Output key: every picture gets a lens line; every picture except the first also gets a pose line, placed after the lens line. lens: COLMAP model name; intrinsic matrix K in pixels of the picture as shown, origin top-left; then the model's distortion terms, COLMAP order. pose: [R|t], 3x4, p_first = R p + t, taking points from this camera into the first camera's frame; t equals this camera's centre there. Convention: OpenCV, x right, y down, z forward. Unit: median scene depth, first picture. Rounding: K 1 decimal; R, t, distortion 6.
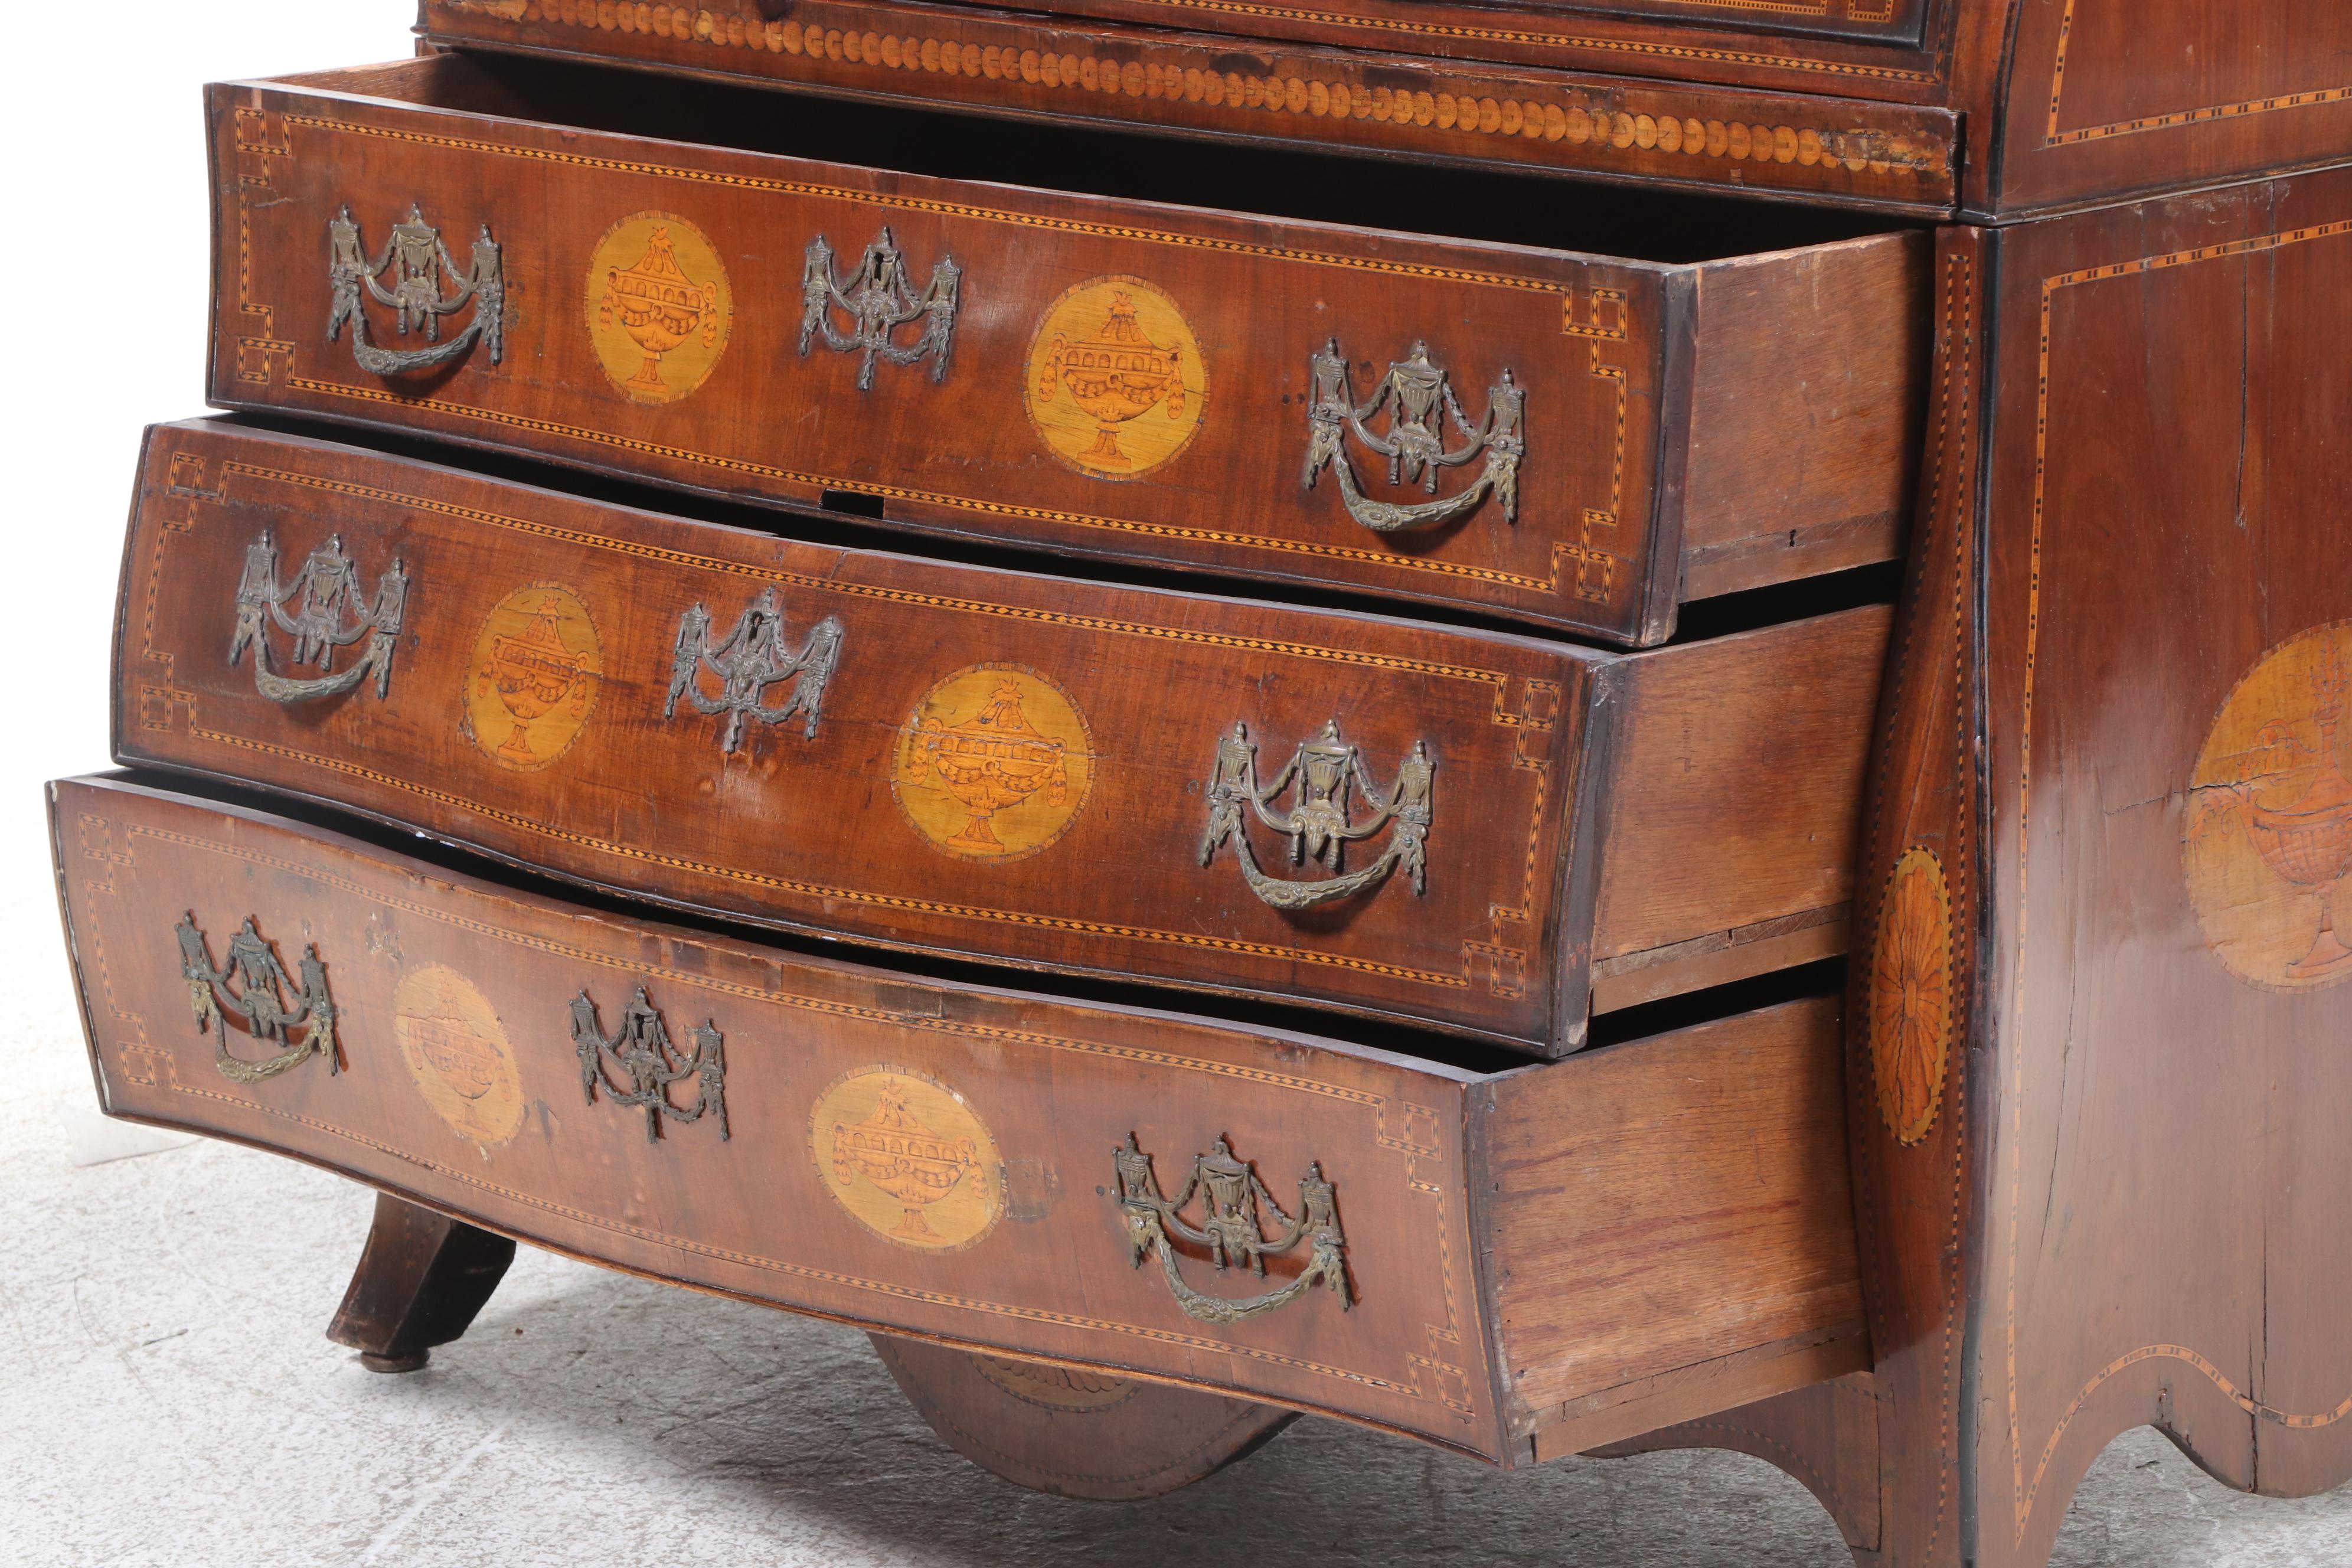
lens RADIAL K [[8058.9, 0, 1148.5], [0, 8058.9, 748.9], [0, 0, 1]] dist [0.624473, 1.343919]
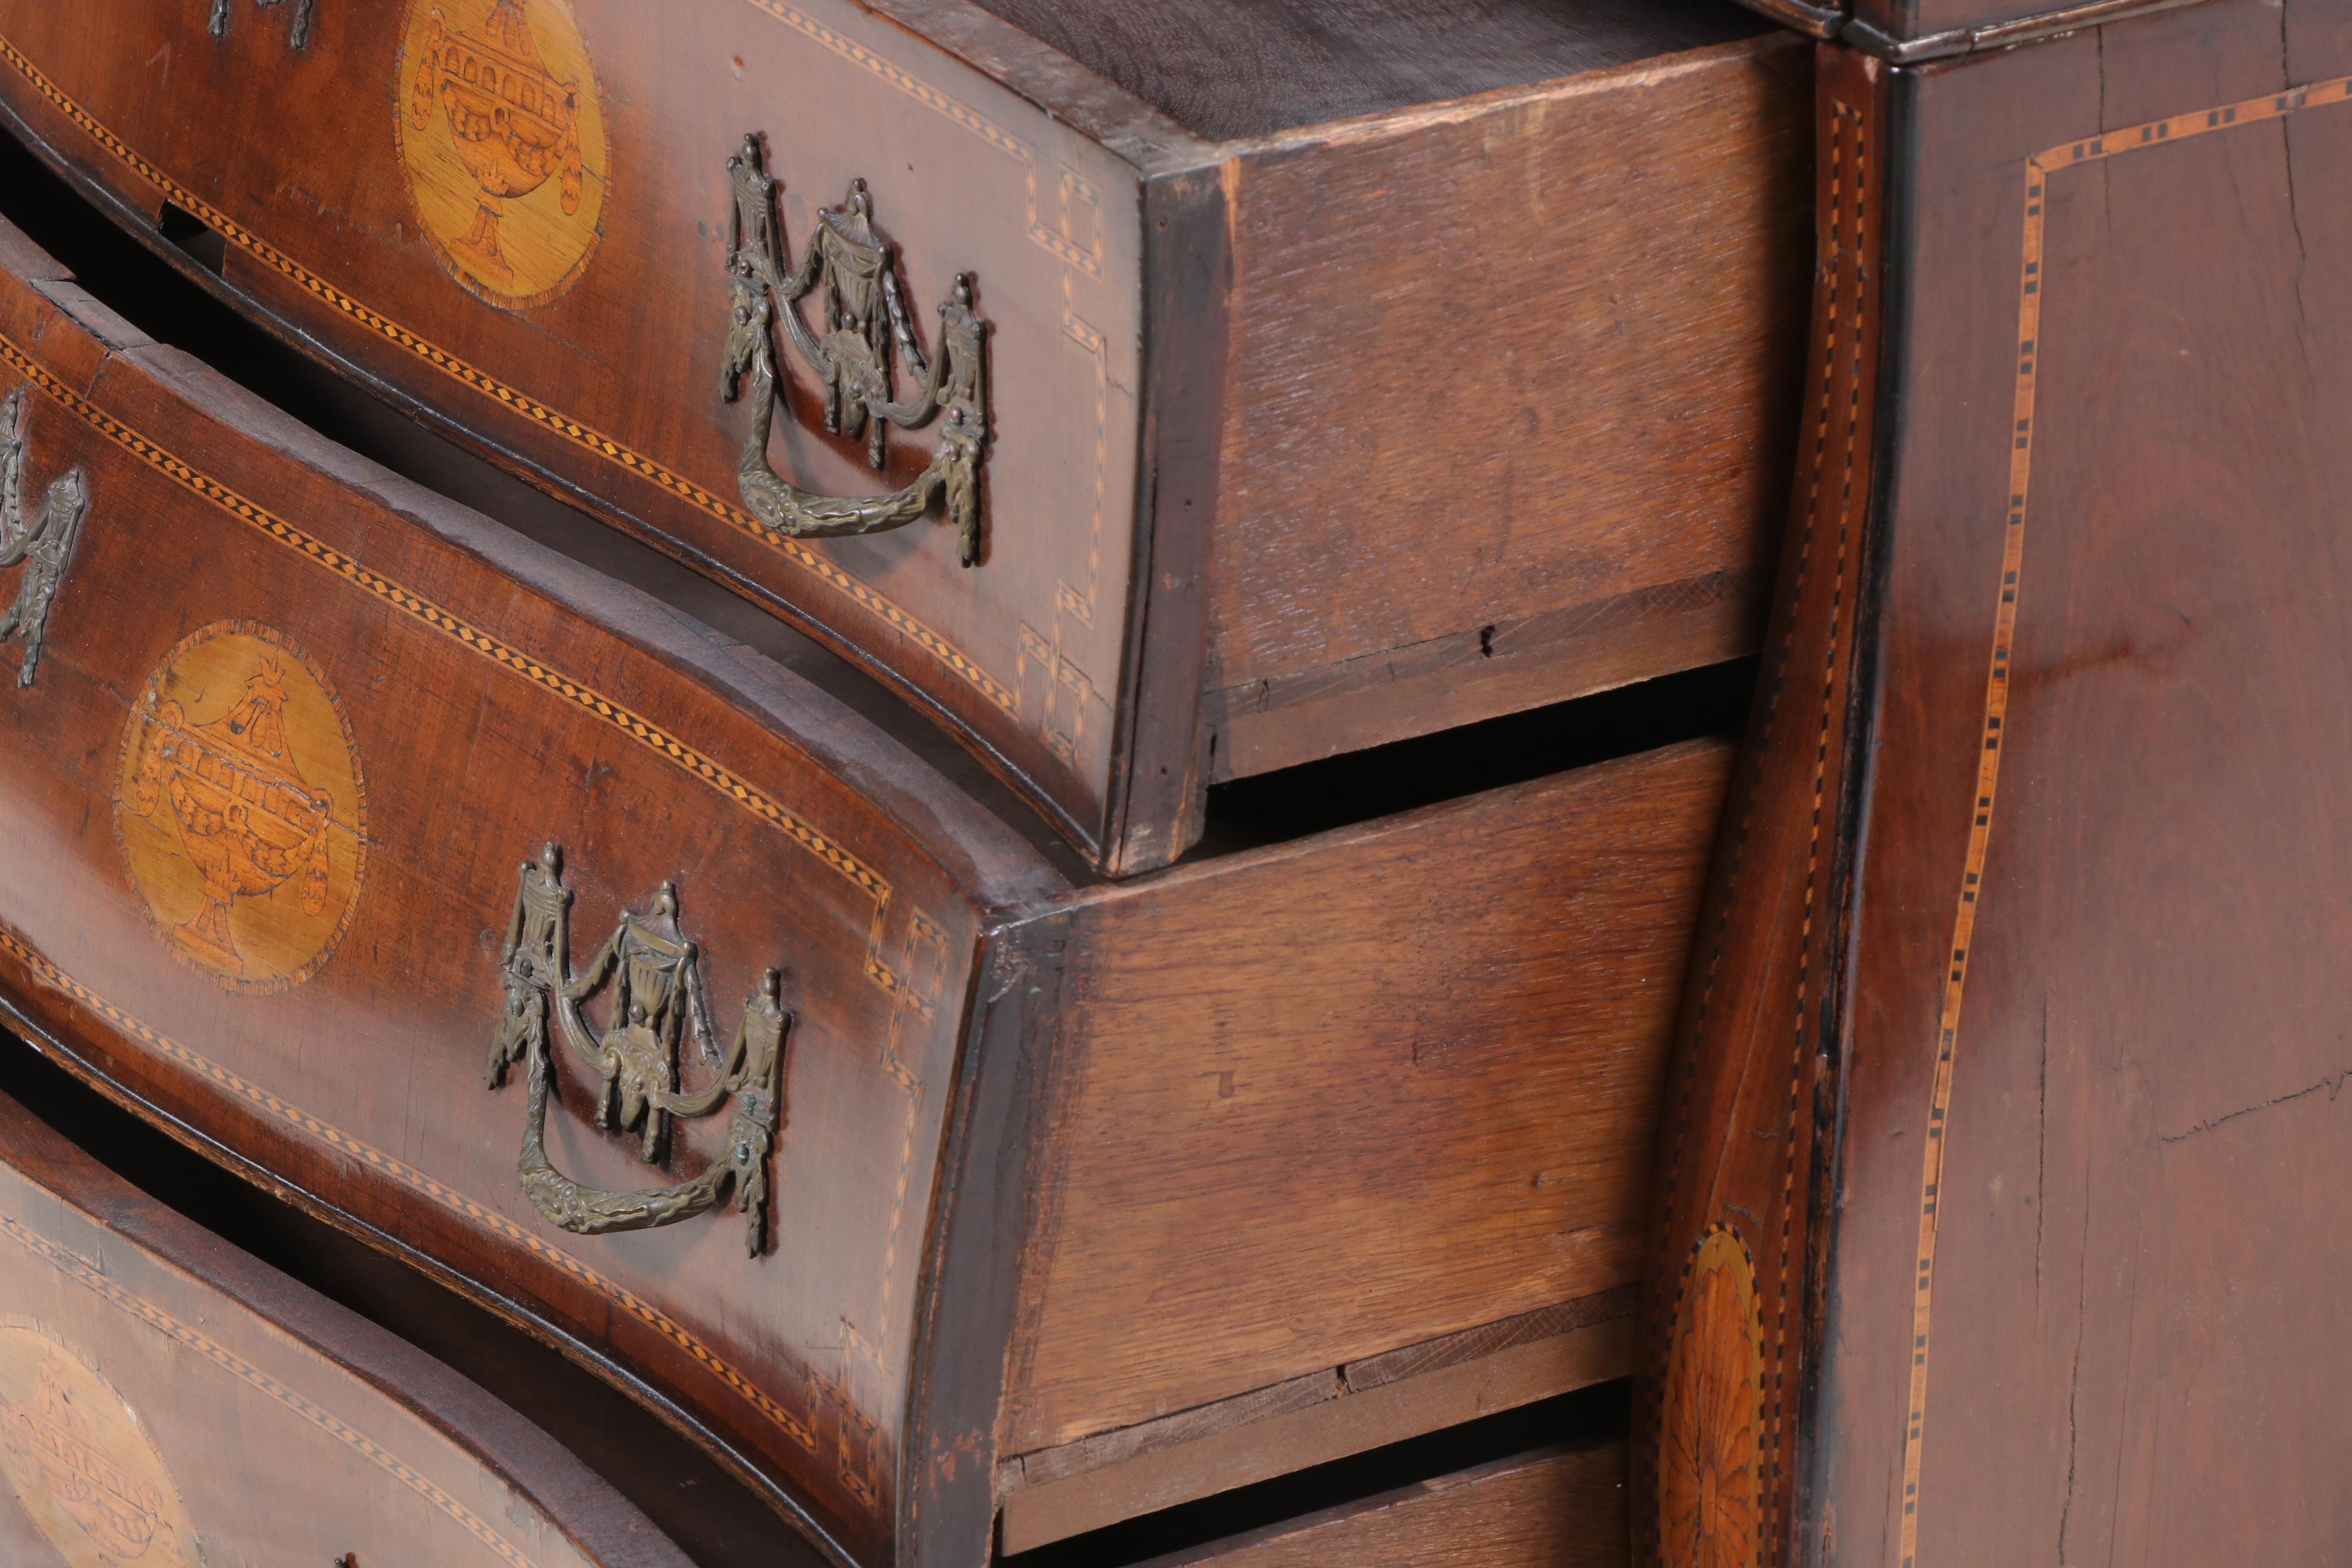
lens RADIAL K [[8058.9, 0, 1148.5], [0, 8058.9, 748.9], [0, 0, 1]] dist [0.624473, 1.343919]
pose [[0.965137, 0.085844, -0.247267, 0.184636], [-0.035389, 0.978811, 0.201684, -0.120985], [0.259341, -0.185902, 0.947725, 0.504128]]
